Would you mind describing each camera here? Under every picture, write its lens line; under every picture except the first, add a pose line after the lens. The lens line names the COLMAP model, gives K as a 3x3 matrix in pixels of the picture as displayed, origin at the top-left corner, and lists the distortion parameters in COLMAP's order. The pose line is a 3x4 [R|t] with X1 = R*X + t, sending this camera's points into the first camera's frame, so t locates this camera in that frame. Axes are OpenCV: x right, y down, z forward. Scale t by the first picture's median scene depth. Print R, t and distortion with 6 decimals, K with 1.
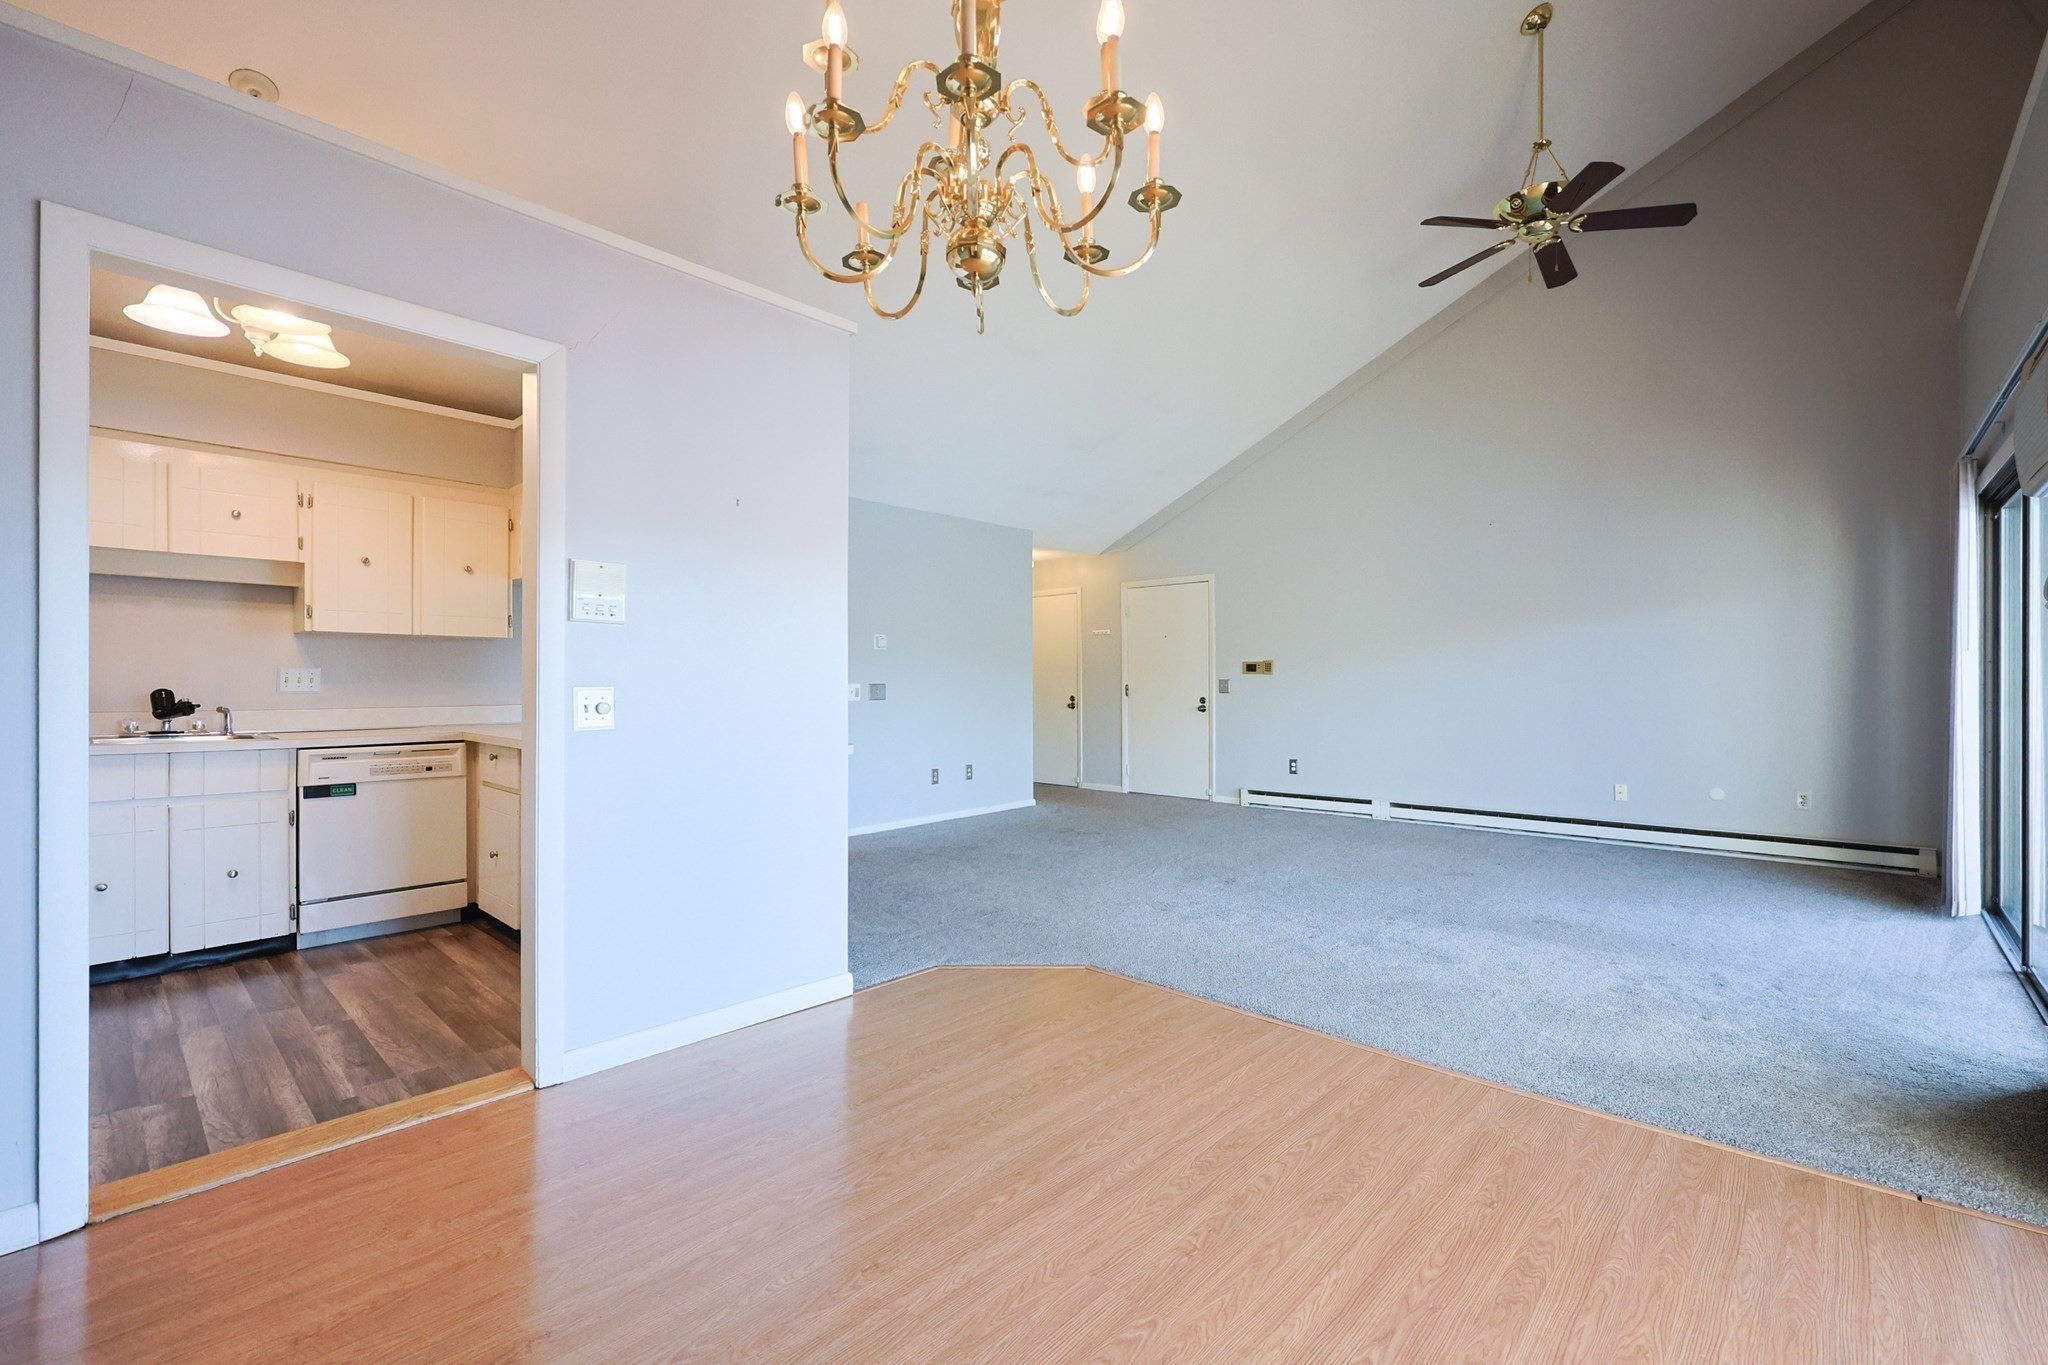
lens RADIAL K [[873.1, 0, 1028.0], [0, 873.1, 683.5], [0, 0, 1]] dist [0.001371, -0.000494]
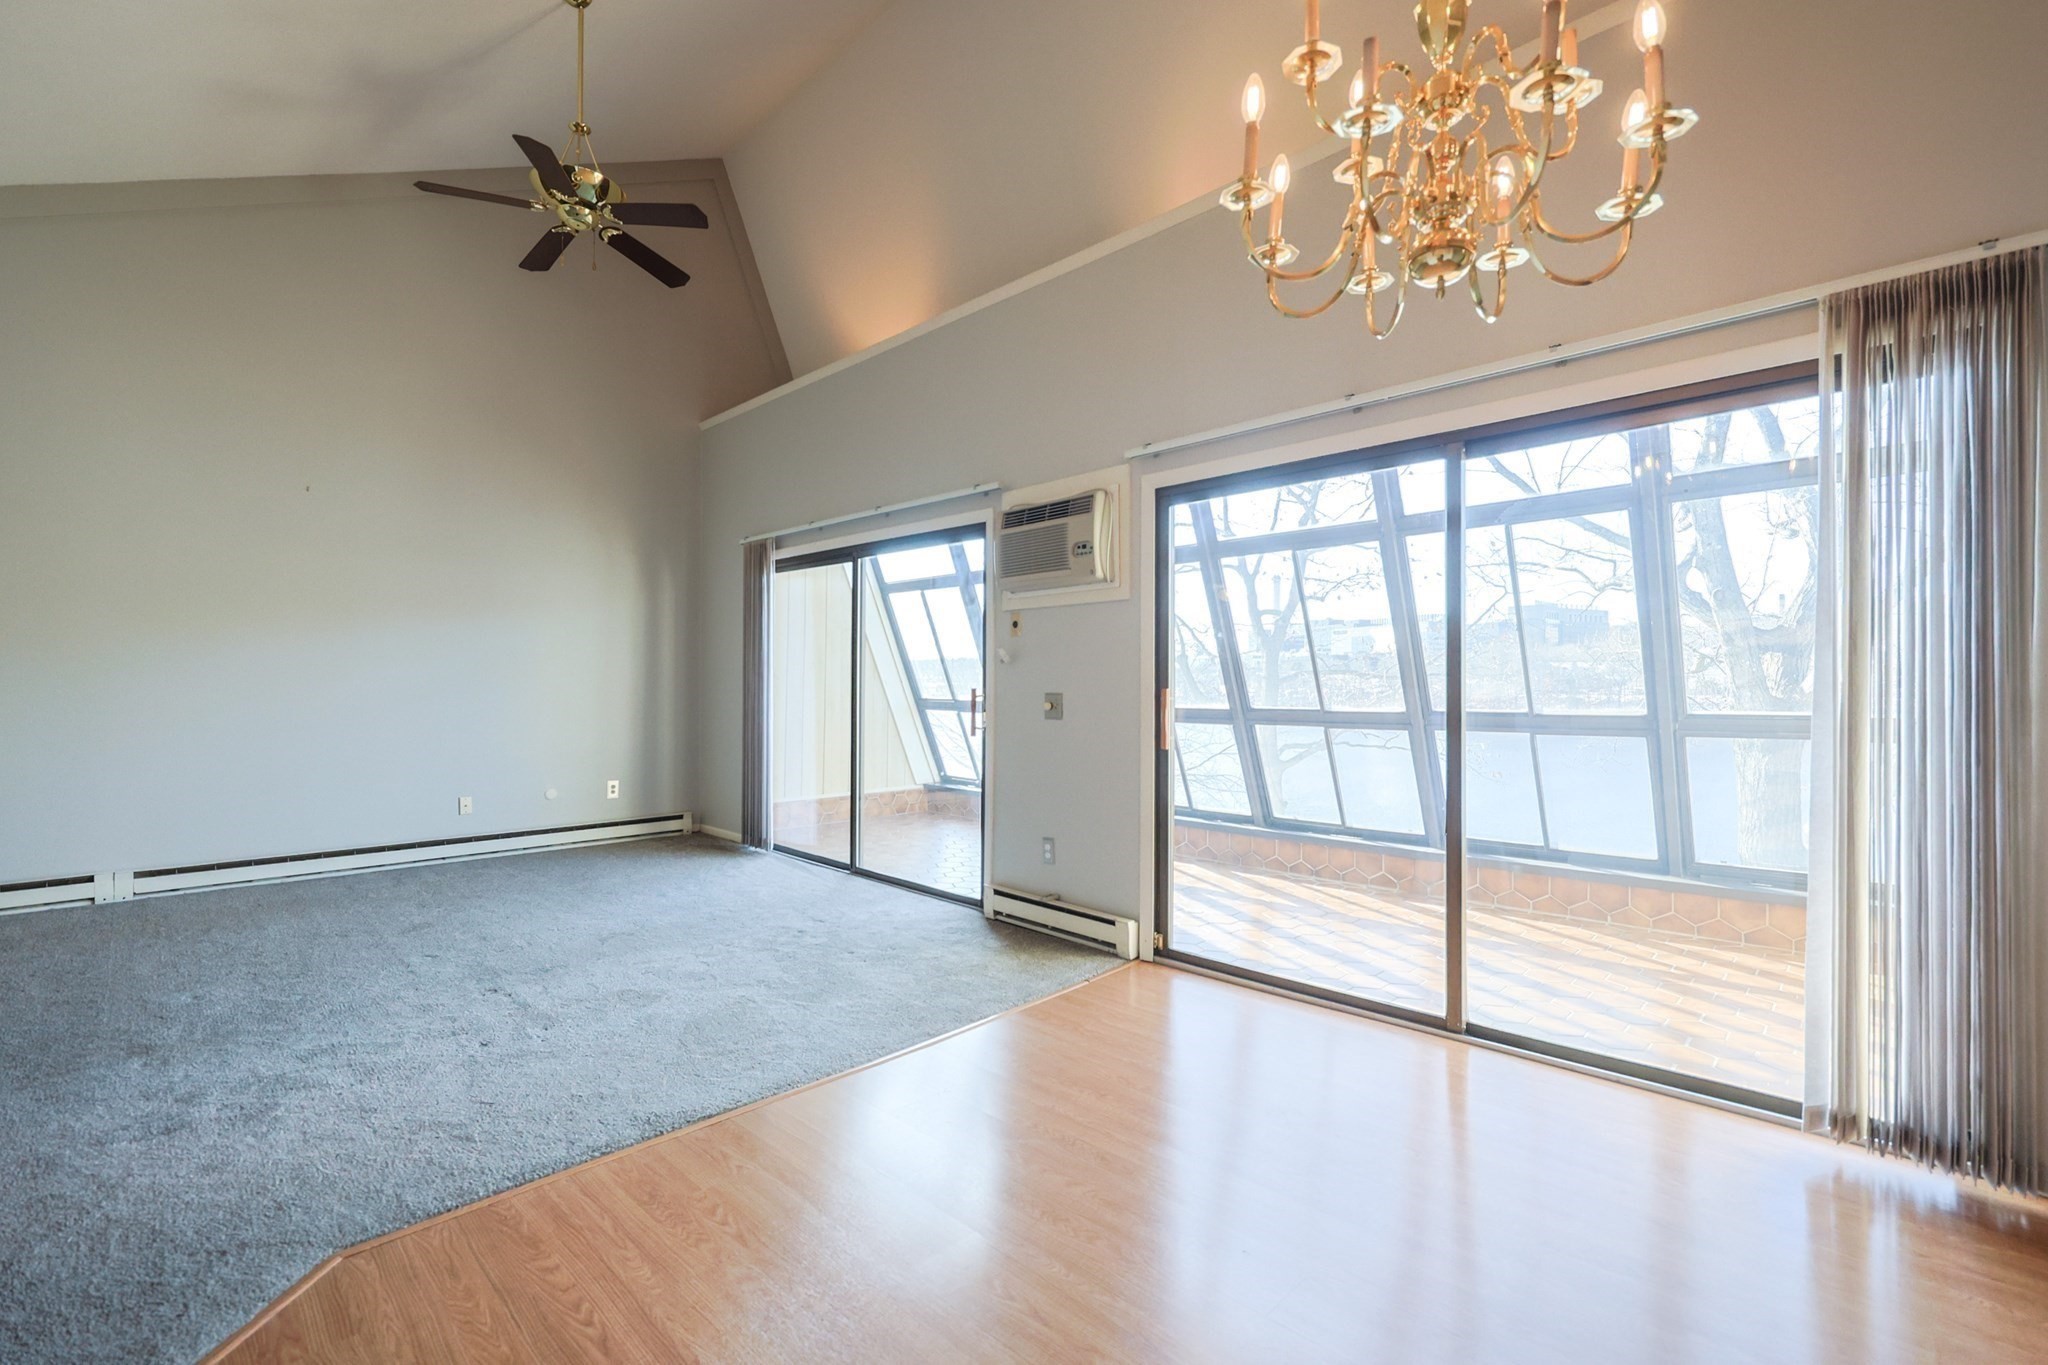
lens RADIAL K [[879.3, 0, 1024.0], [0, 879.3, 682.5], [0, 0, 1]] dist [0.000856, -0.000054]
pose [[0.033255, 0.008537, 0.999410, -0.238771], [-0.000513, 0.999964, -0.008525, -0.001604], [-0.999447, -0.000229, 0.033258, 0.324528]]
